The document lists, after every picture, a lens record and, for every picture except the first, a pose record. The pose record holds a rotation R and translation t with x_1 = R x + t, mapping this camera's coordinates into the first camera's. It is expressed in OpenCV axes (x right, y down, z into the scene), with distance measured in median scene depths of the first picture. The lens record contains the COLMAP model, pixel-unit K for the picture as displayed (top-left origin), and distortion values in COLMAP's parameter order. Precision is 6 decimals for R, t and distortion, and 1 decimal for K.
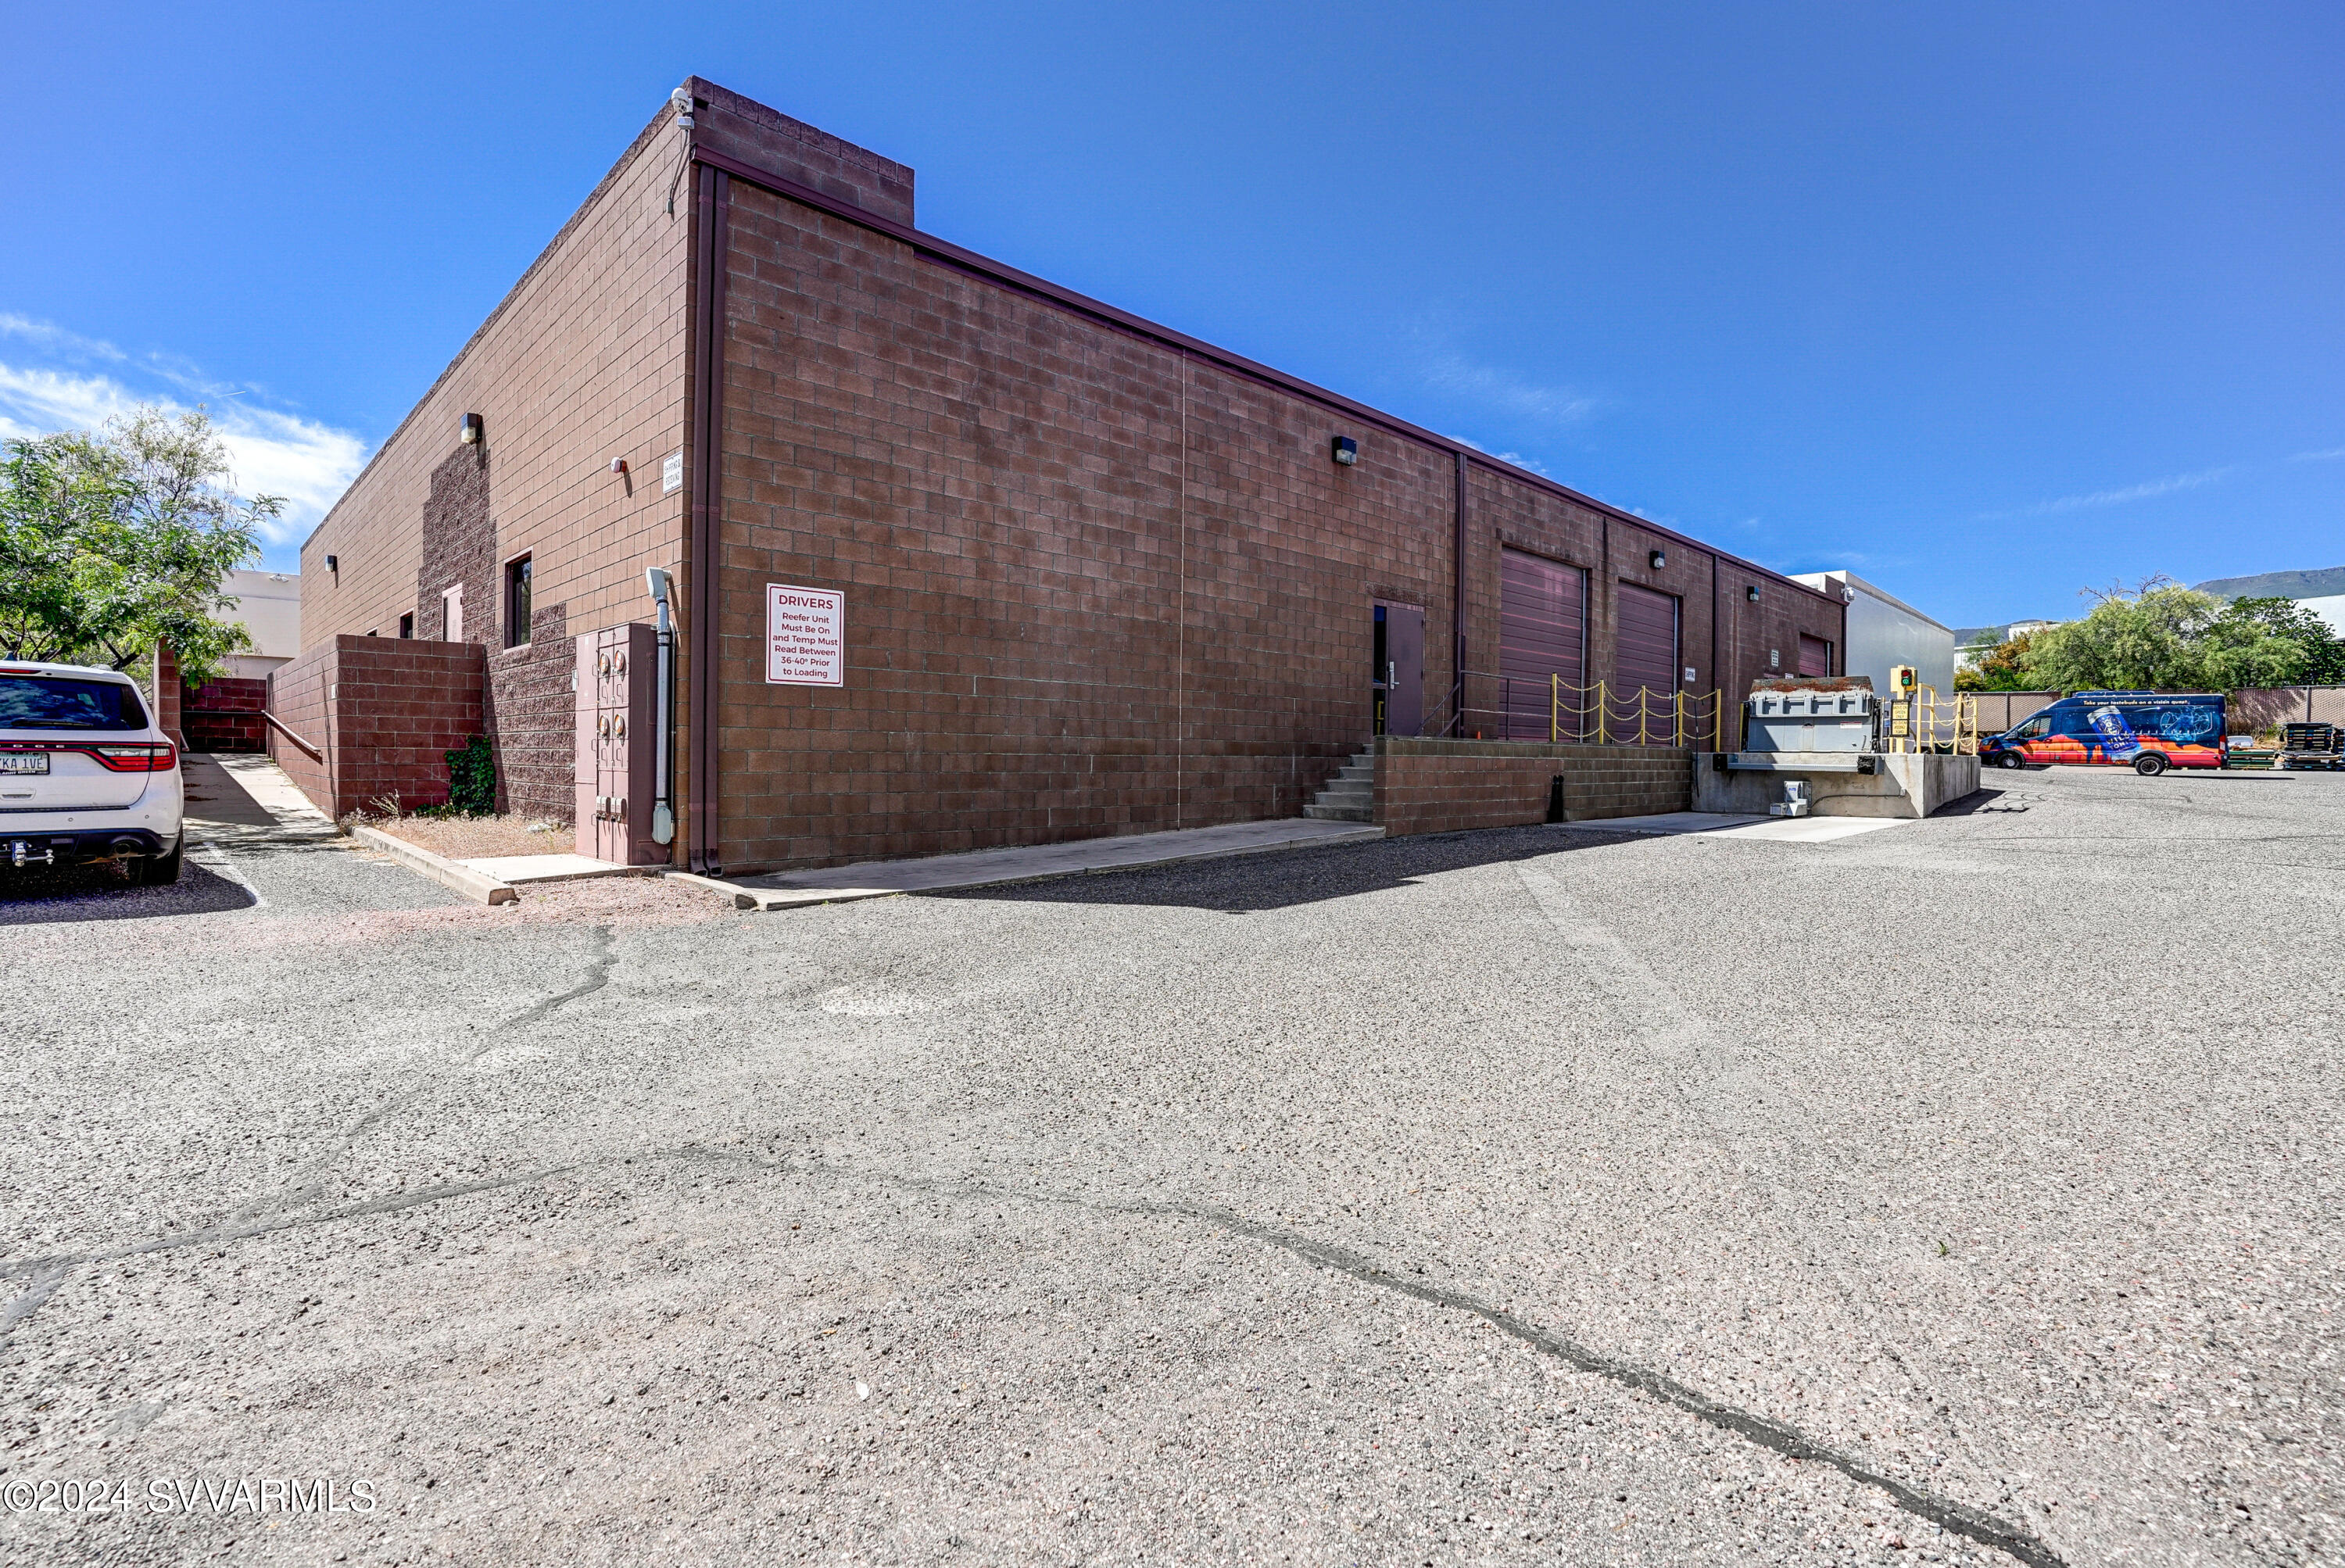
lens RADIAL K [[1065.6, 0, 1191.9], [0, 1065.6, 755.9], [0, 0, 1]] dist [-0.049010, 0.023968]
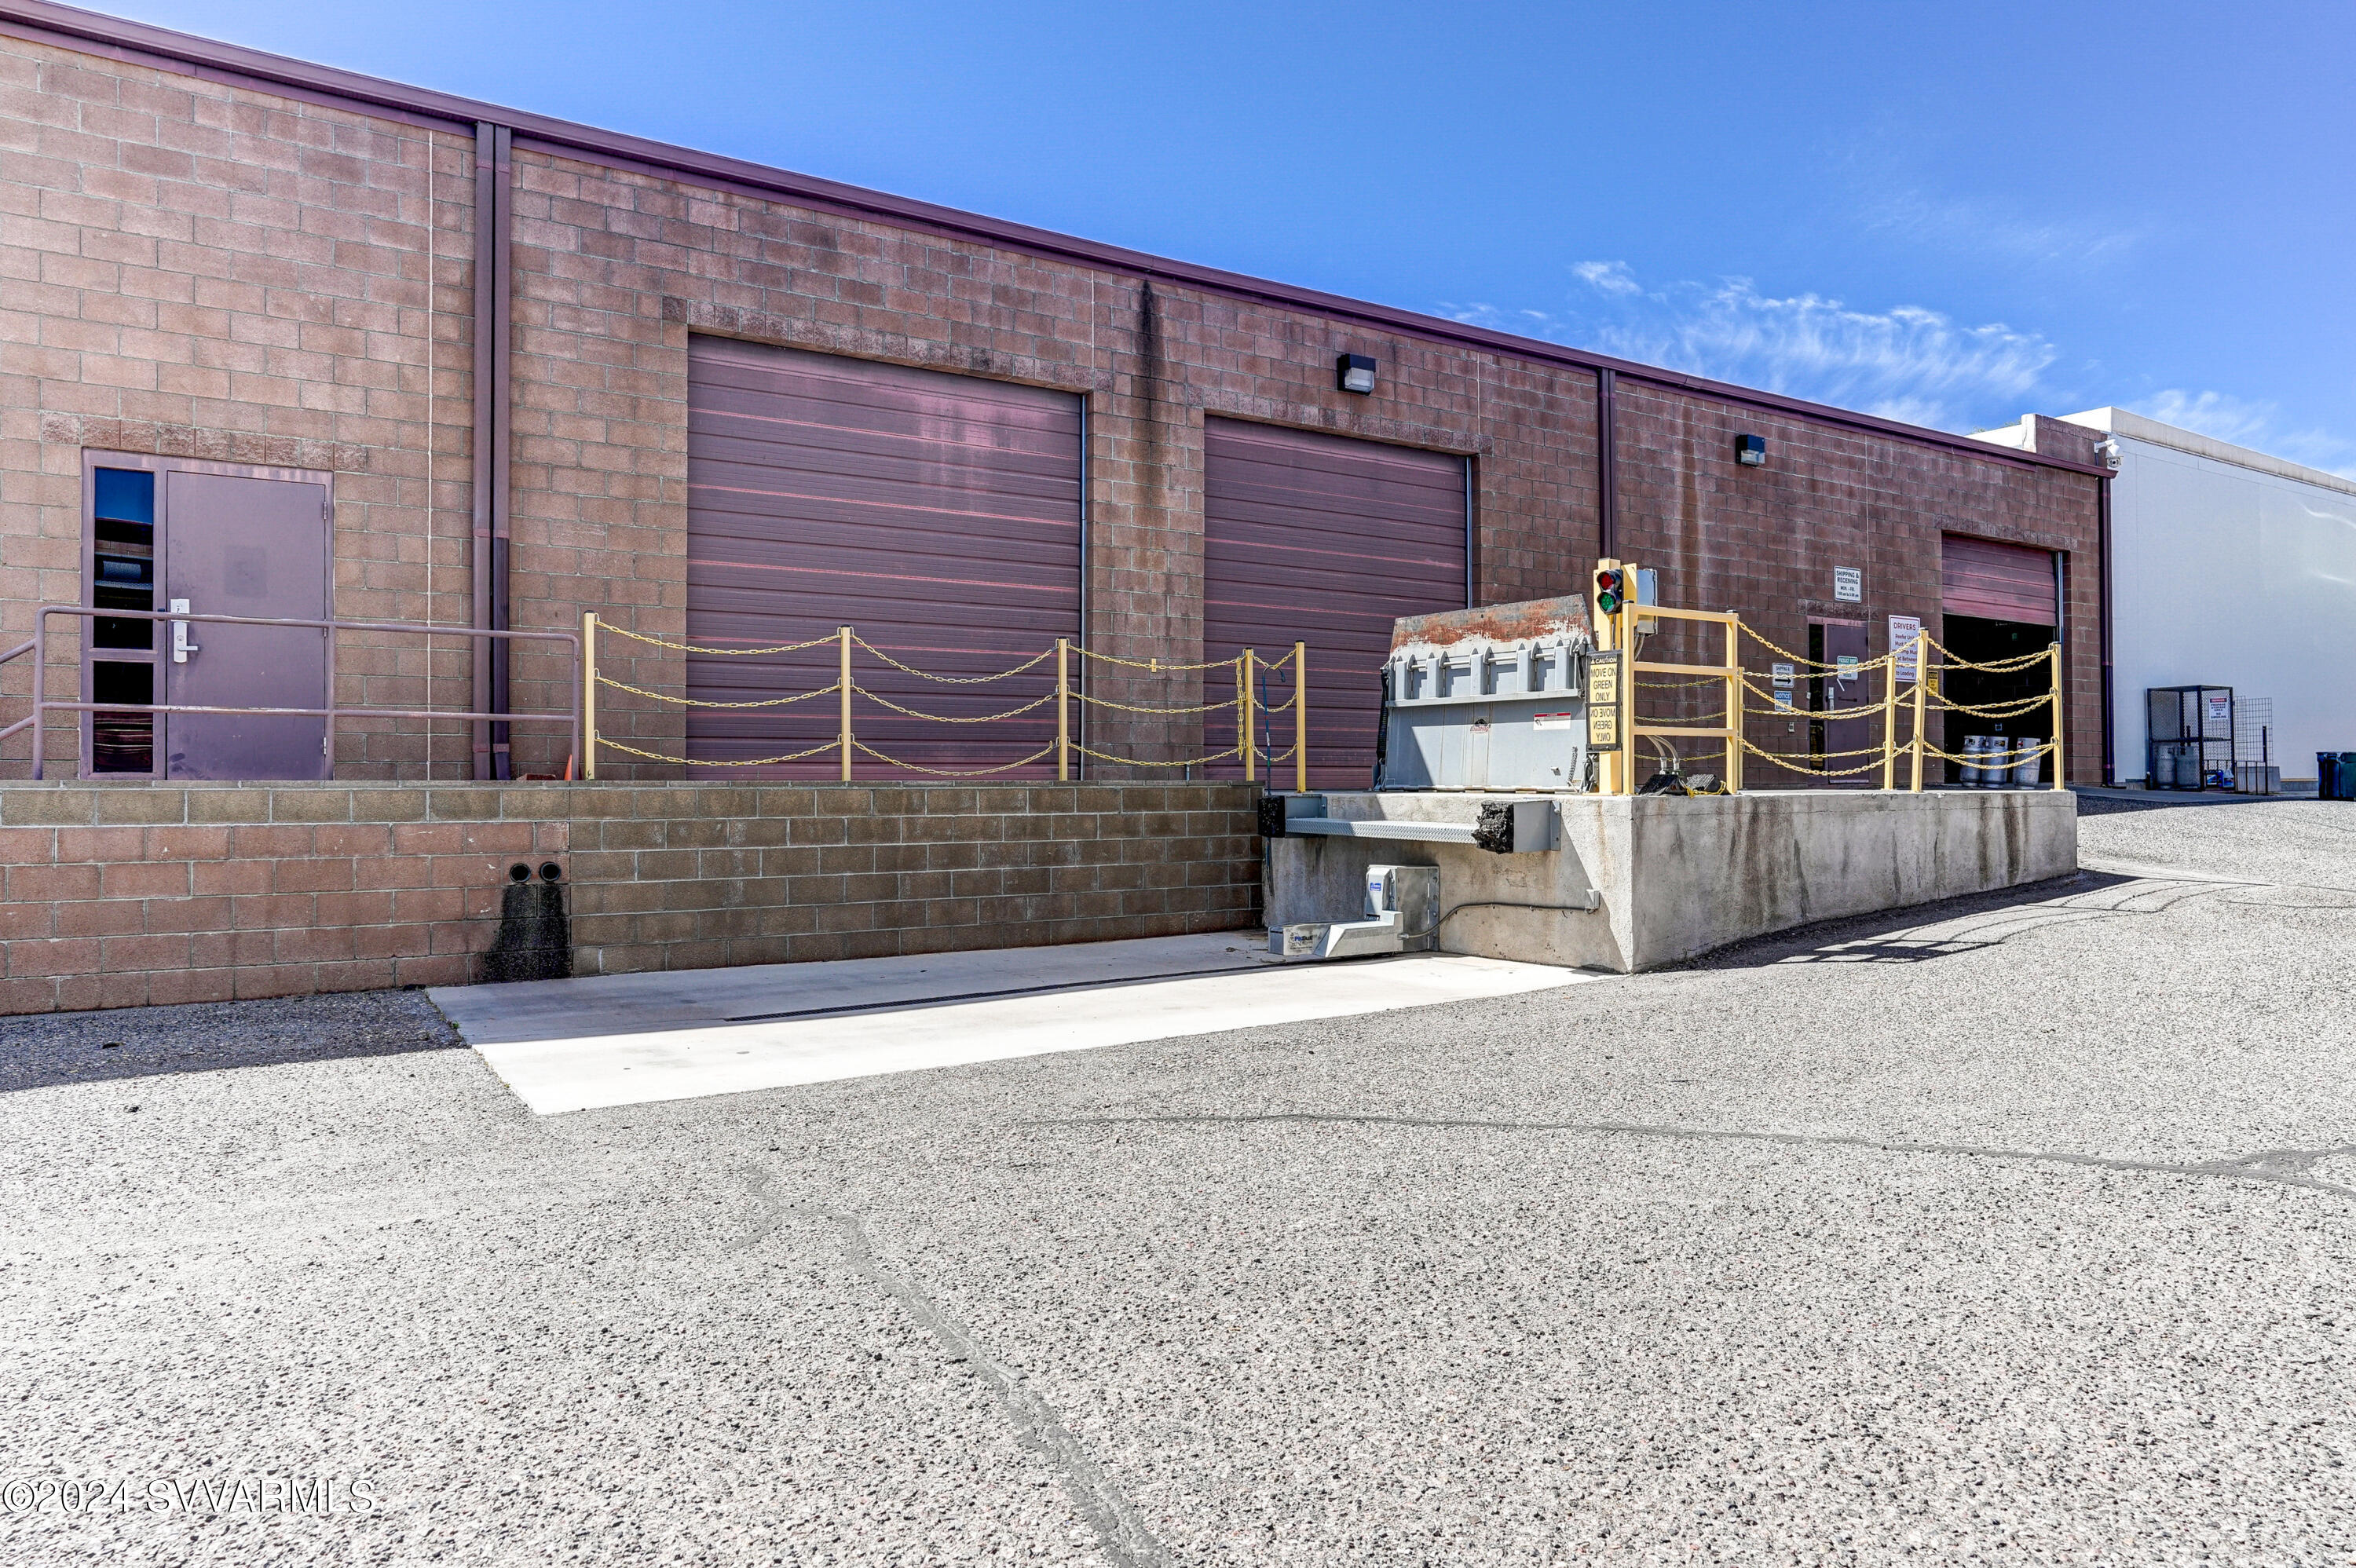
lens RADIAL K [[1462.9, 0, 1177.6], [0, 1462.9, 759.0], [0, 0, 1]] dist [-0.010806, -0.000702]
pose [[0.977036, -0.015754, -0.212492, 0.590584], [0.011824, 0.999735, -0.019752, -0.005855], [0.212747, 0.016786, 0.976963, 0.425257]]
